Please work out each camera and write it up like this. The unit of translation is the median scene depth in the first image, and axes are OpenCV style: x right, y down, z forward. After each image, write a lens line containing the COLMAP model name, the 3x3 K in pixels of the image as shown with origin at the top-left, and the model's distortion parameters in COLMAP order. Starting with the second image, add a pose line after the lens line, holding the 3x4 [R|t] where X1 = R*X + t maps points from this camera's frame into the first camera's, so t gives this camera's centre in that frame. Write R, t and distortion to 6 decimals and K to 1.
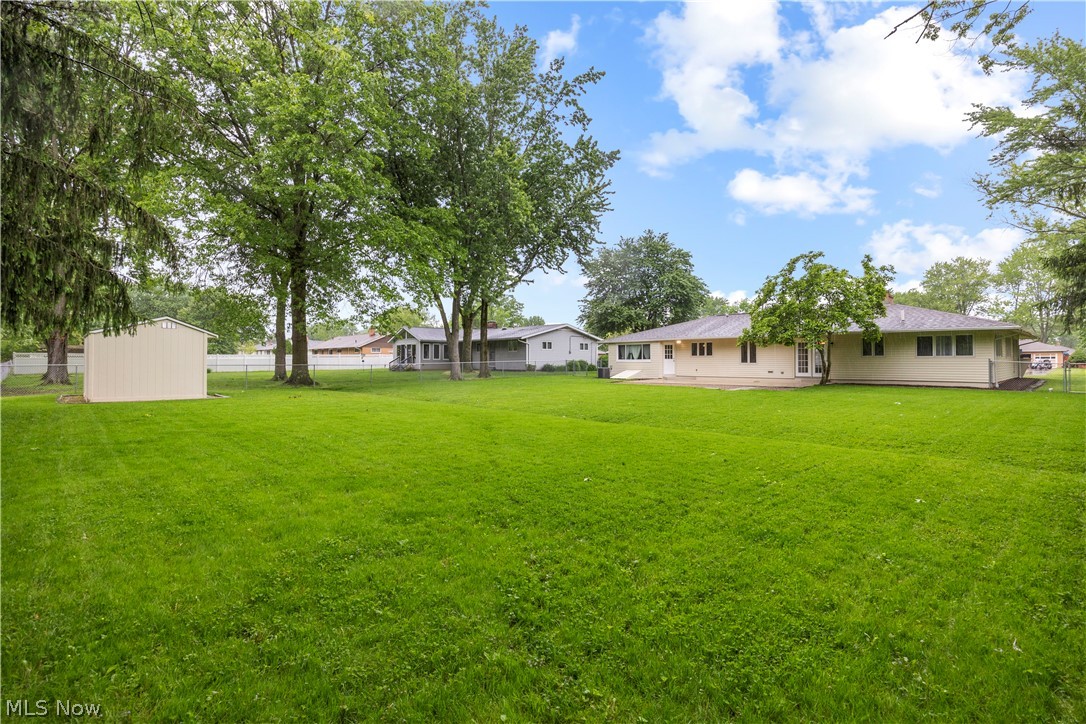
lens RADIAL K [[562.9, 0, 542.6], [0, 562.9, 360.6], [0, 0, 1]] dist [-0.000115, -0.000020]
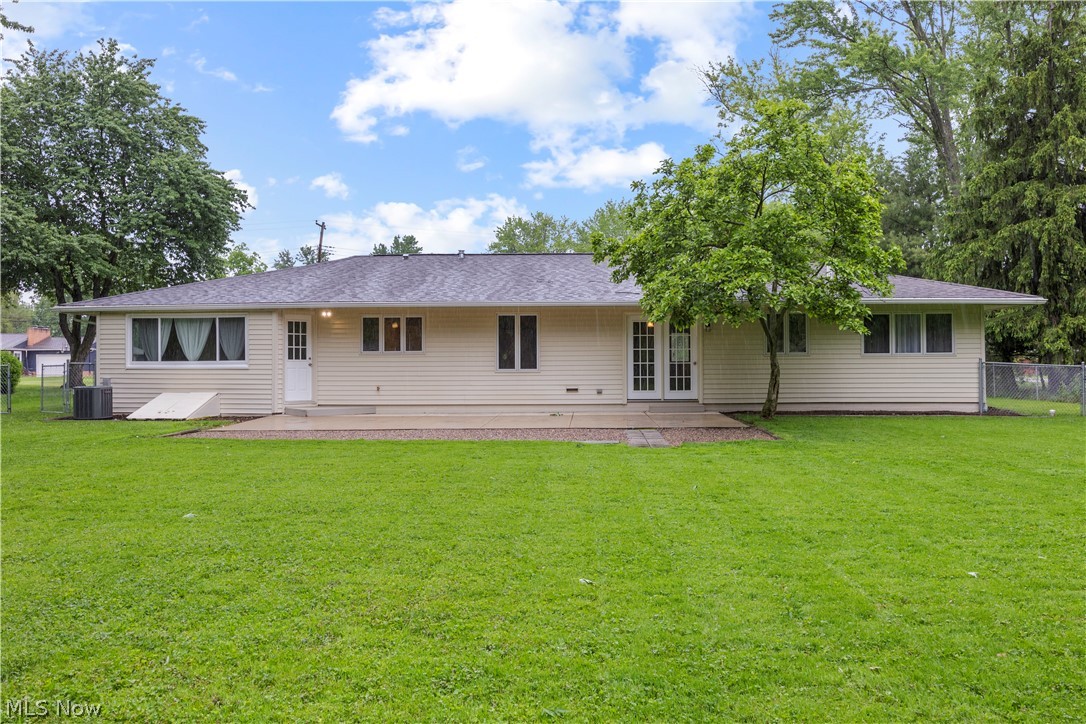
lens RADIAL K [[905.0, 0, 544.3], [0, 905.0, 360.7], [0, 0, 1]] dist [0.016012, 0.010445]
pose [[0.707695, -0.000645, 0.706518, -0.076581], [0.003259, 0.999992, -0.002351, -0.000429], [-0.706511, 0.003966, 0.707691, 0.478825]]
